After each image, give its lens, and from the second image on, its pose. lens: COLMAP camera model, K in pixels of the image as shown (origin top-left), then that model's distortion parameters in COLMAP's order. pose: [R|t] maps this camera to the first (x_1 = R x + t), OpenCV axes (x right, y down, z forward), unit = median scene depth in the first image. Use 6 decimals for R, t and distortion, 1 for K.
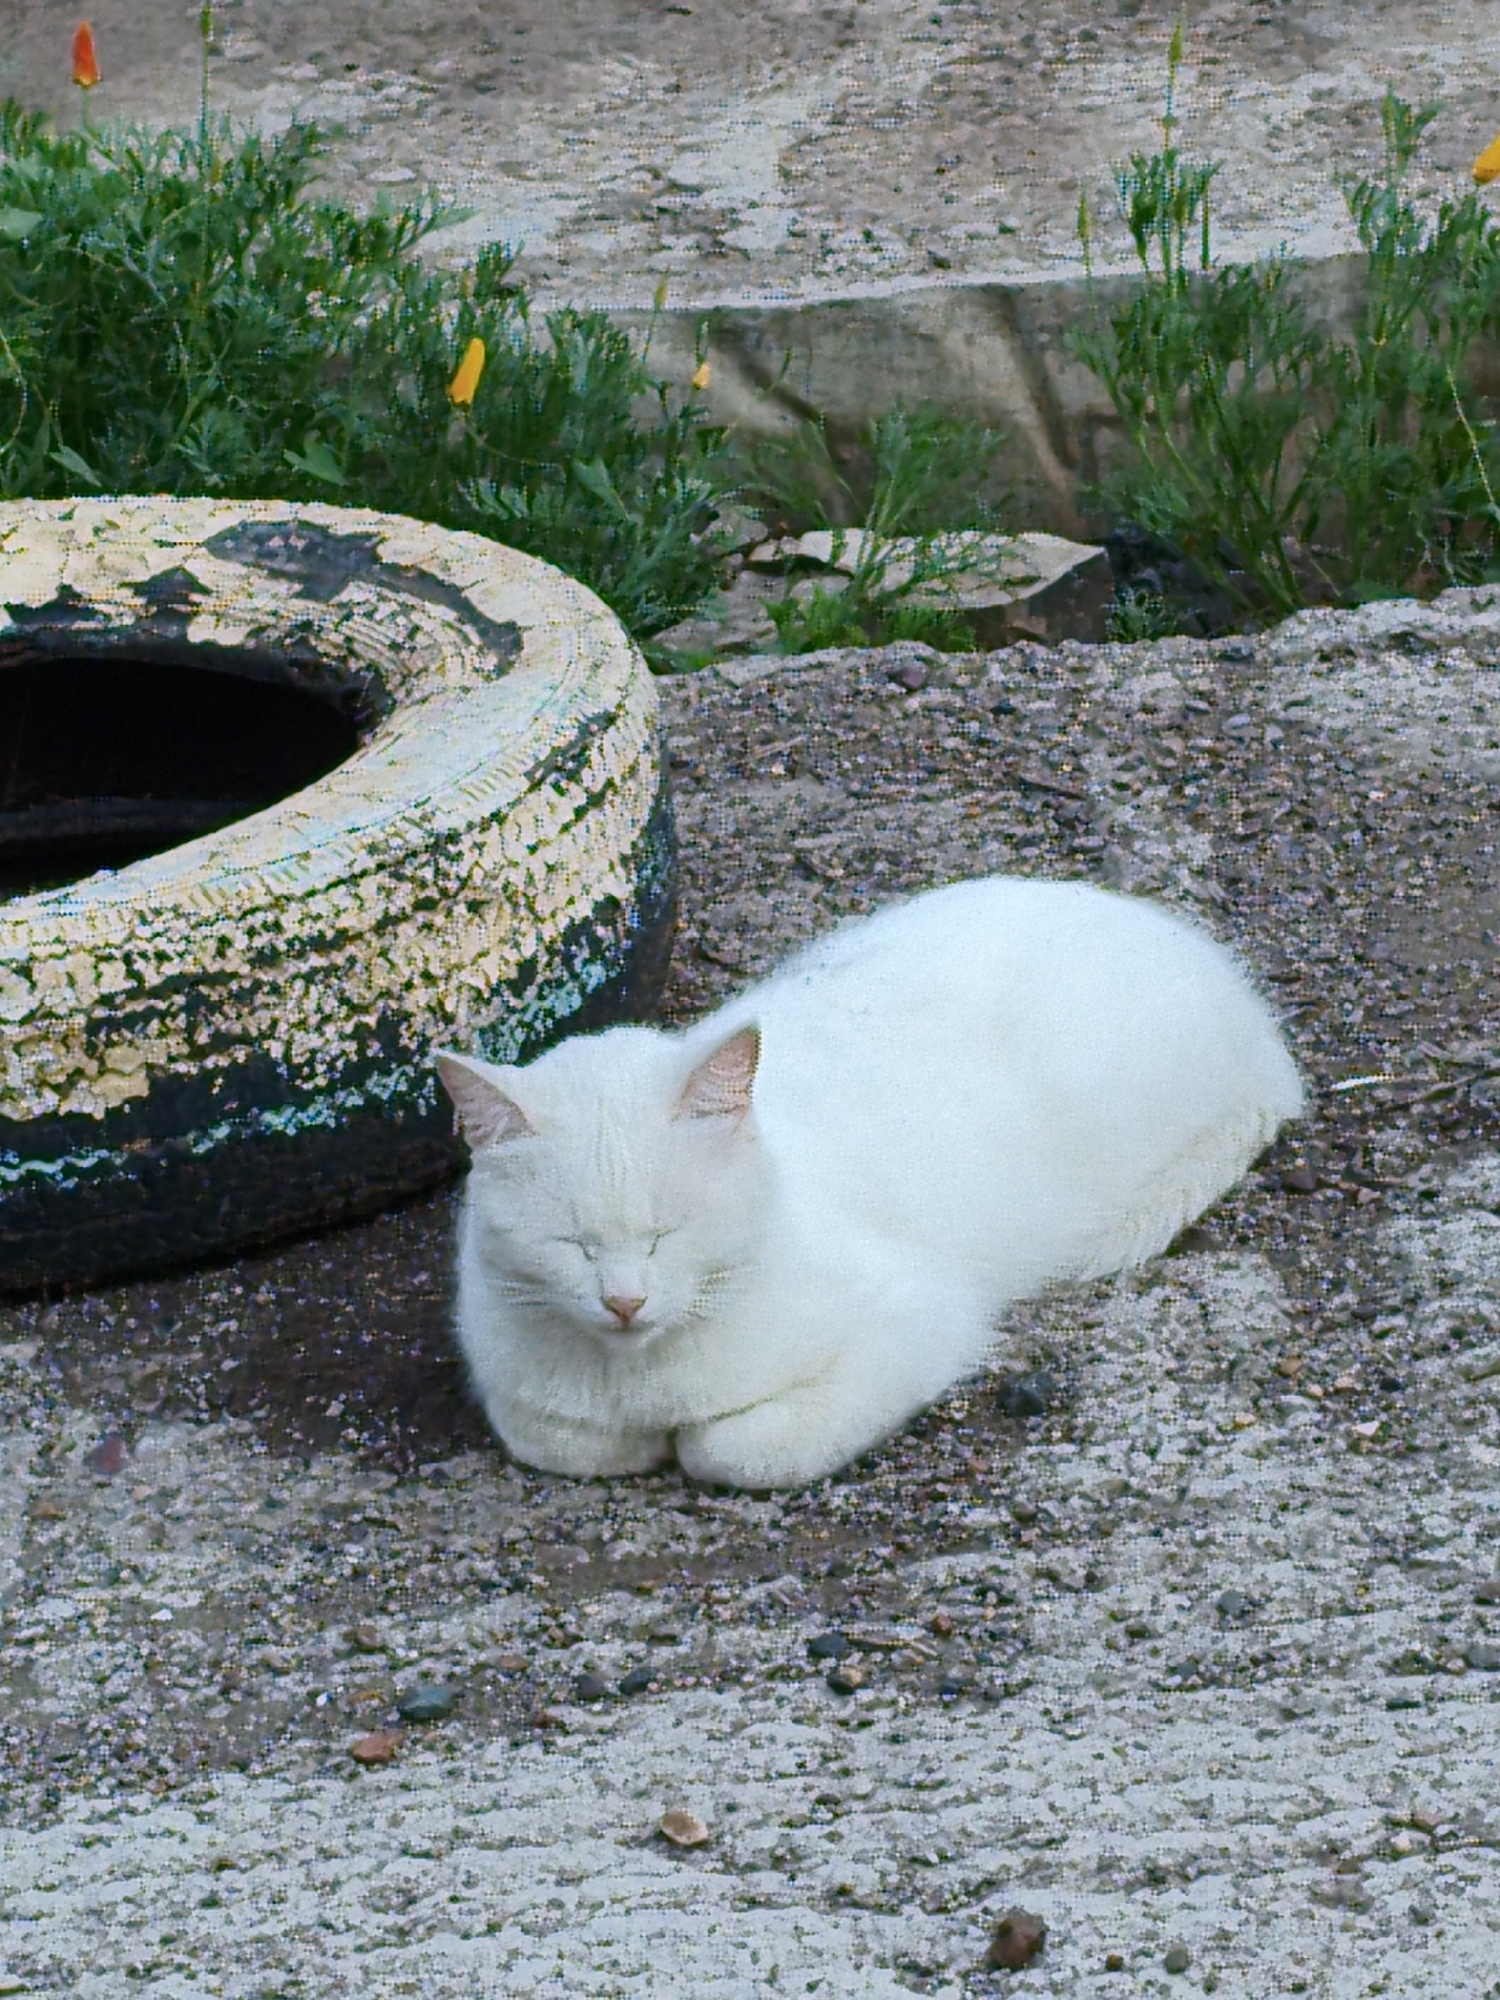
lens RADIAL K [[9561.2, 0, 731.4], [0, 9561.2, 987.5], [0, 0, 1]] dist [0.231236, 0.000000]
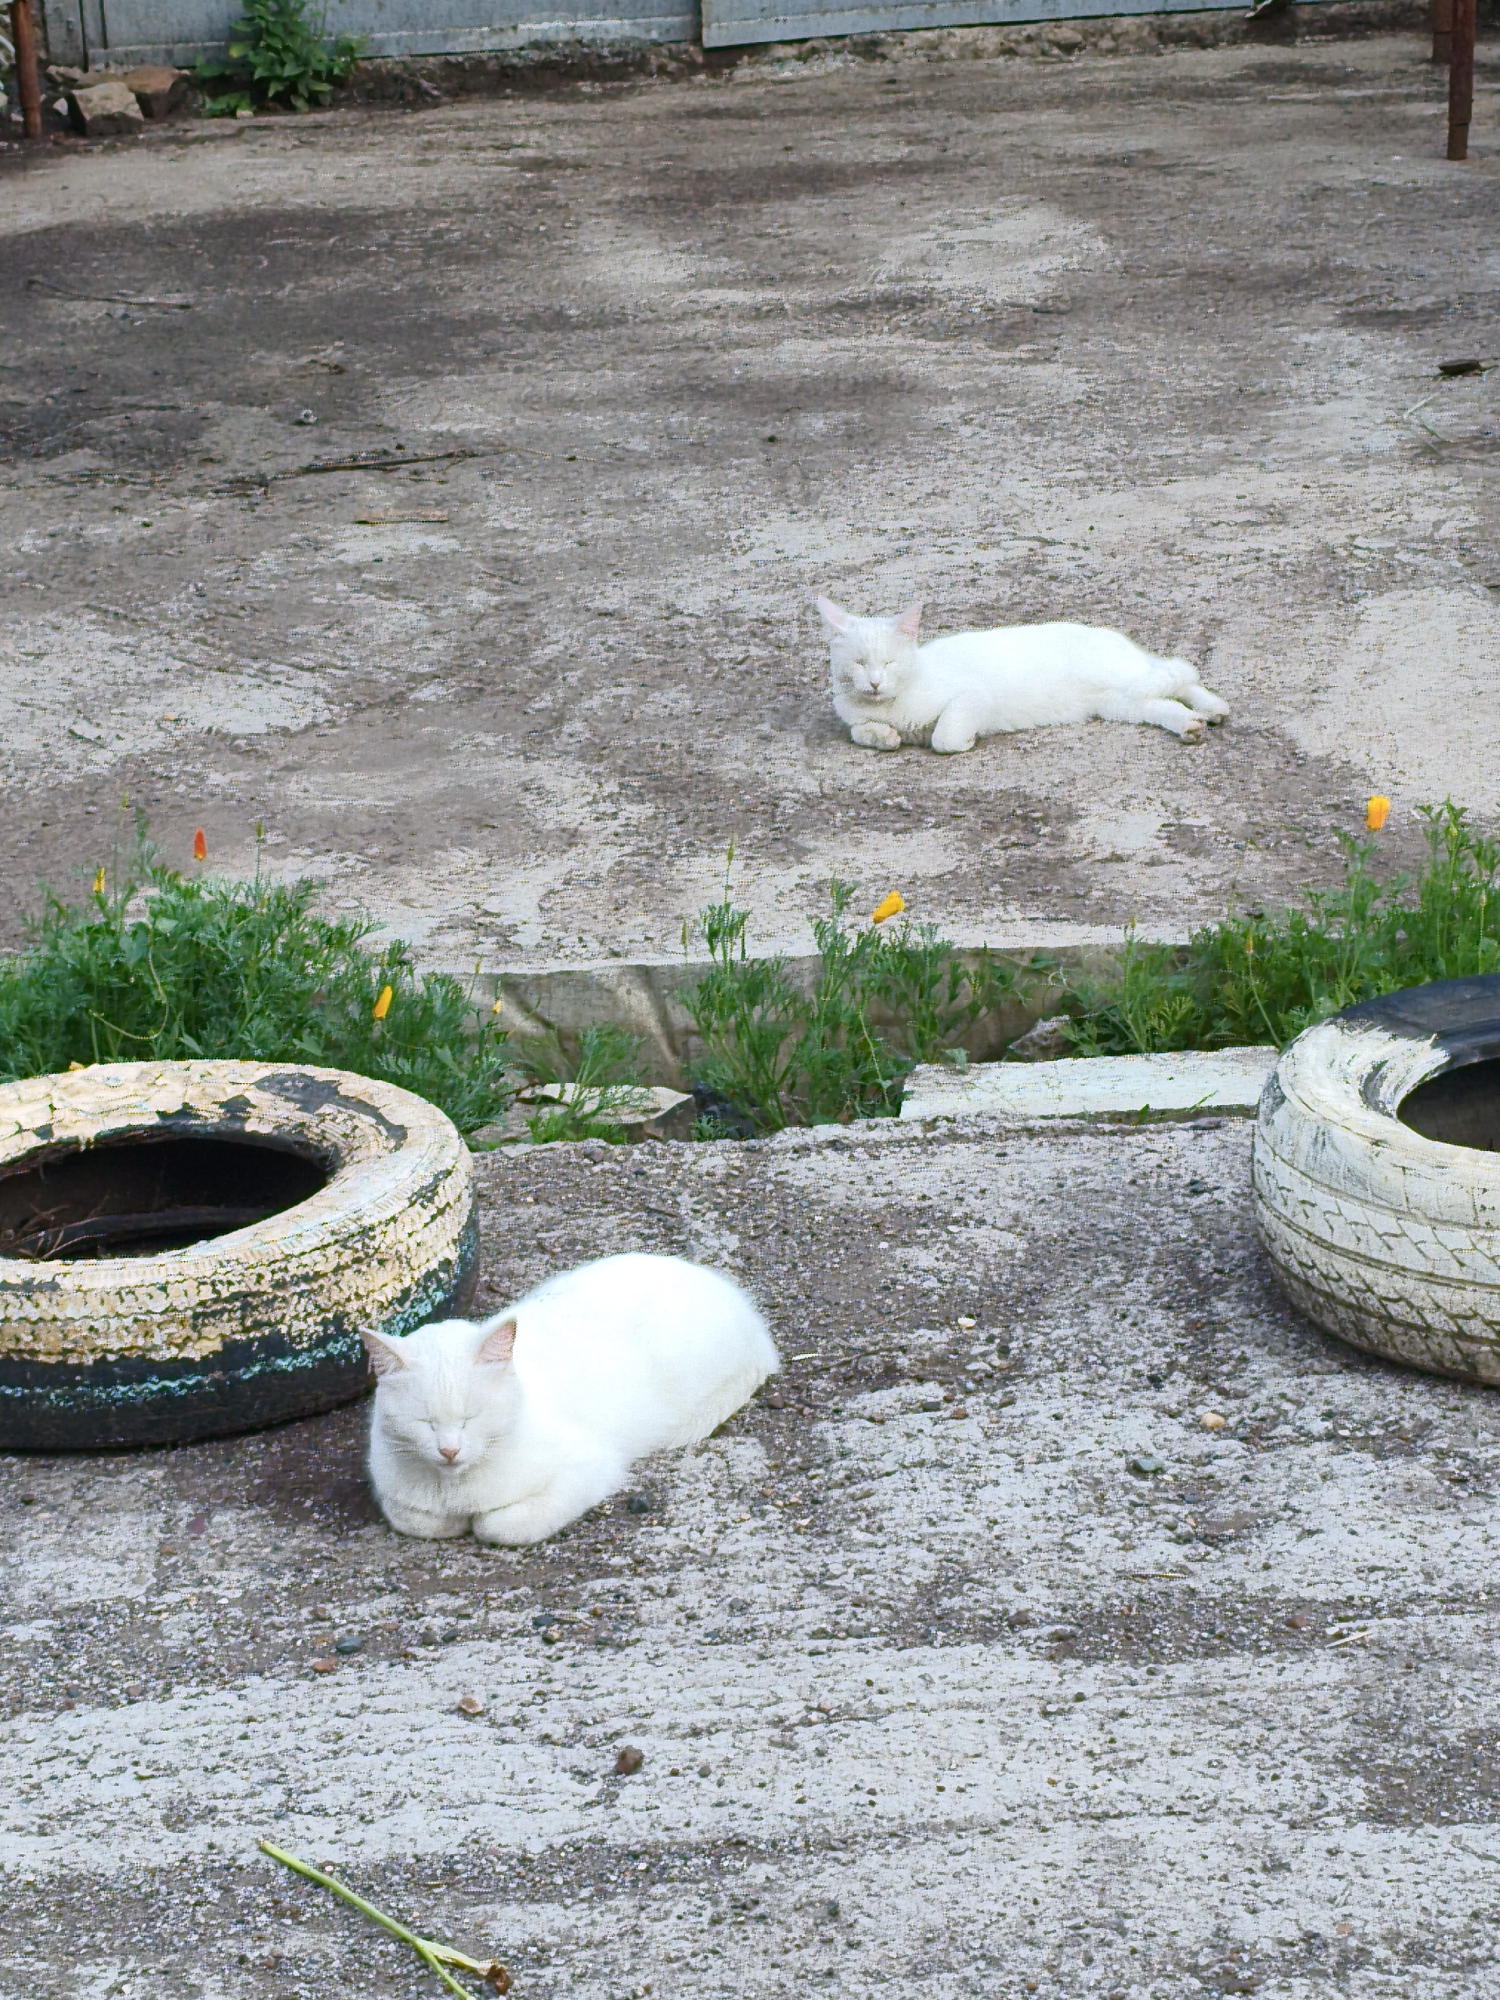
lens RADIAL K [[5212.0, 0, 668.7], [0, 5212.0, 1025.1], [0, 0, 1]] dist [0.148920, 0.000000]
pose [[0.999287, 0.023465, 0.029566, 0.000733], [-0.021765, 0.998162, -0.056553, 0.002809], [-0.030839, 0.055869, 0.997962, -0.133995]]
